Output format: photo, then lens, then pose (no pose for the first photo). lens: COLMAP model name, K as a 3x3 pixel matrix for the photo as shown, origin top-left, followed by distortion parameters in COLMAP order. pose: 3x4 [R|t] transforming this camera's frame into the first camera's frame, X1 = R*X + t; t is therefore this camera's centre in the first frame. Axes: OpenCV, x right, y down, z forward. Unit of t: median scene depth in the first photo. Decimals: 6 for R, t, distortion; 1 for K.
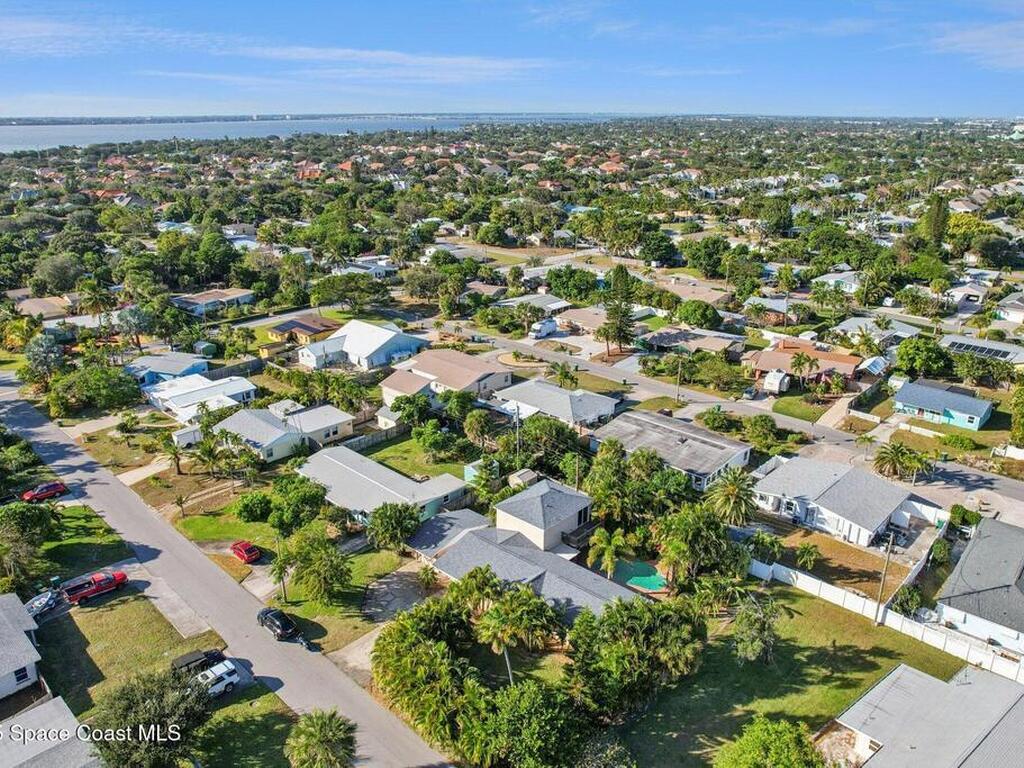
lens RADIAL K [[756.0, 0, 516.7], [0, 756.0, 389.7], [0, 0, 1]] dist [-0.048473, -0.003364]
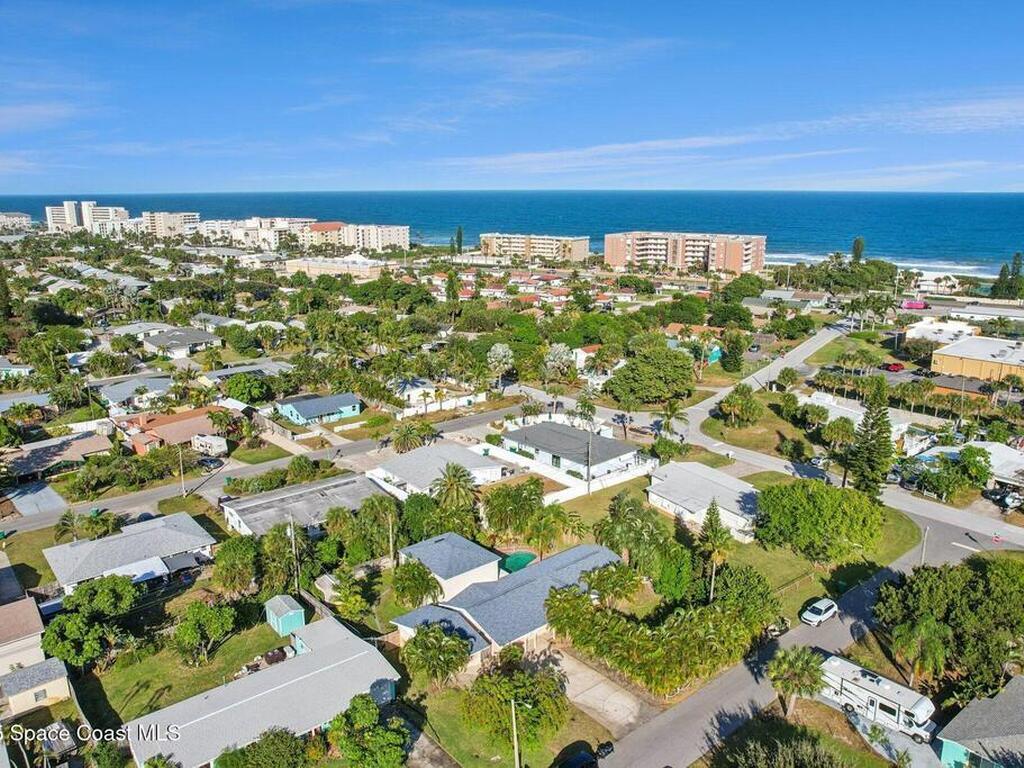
lens RADIAL K [[770.6, 0, 516.3], [0, 770.6, 383.7], [0, 0, 1]] dist [-0.076834, 0.057326]
pose [[0.116247, -0.244916, 0.962550, -0.809301], [0.346633, 0.918189, 0.191765, -0.202537], [-0.930770, 0.311360, 0.191632, 0.612939]]
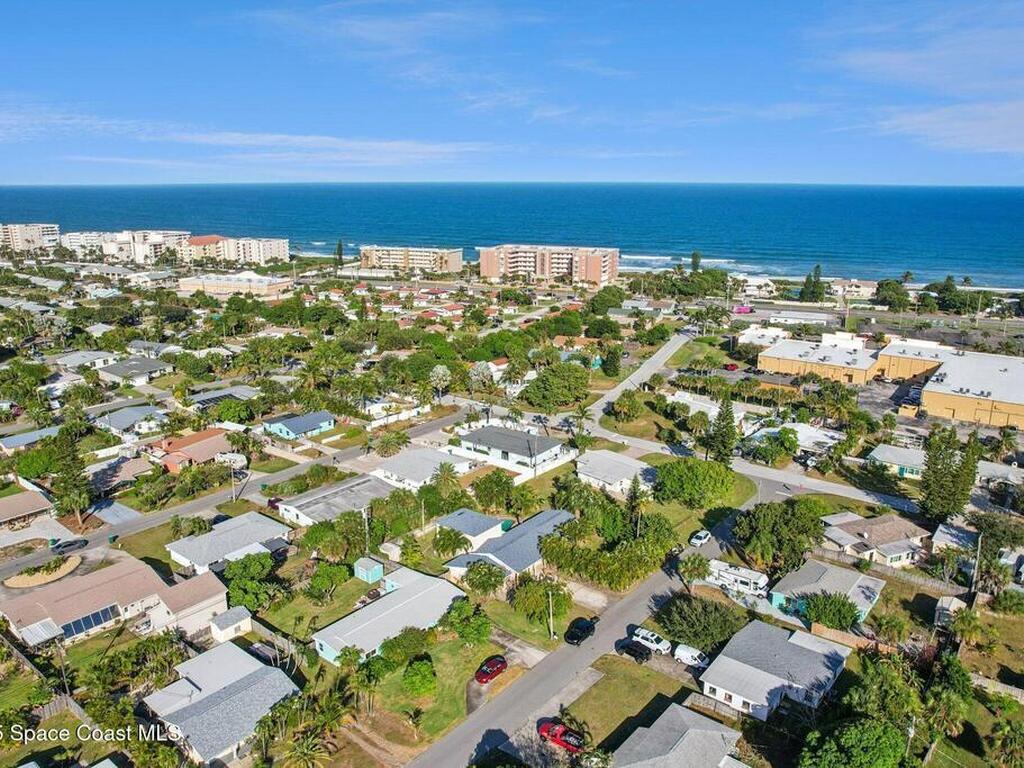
lens RADIAL K [[760.1, 0, 513.8], [0, 760.1, 390.0], [0, 0, 1]] dist [-0.077887, 0.072596]
pose [[-0.078426, -0.265211, 0.960996, -1.261432], [0.345737, 0.896903, 0.275738, -0.438510], [-0.935048, 0.353877, 0.021353, 0.739764]]
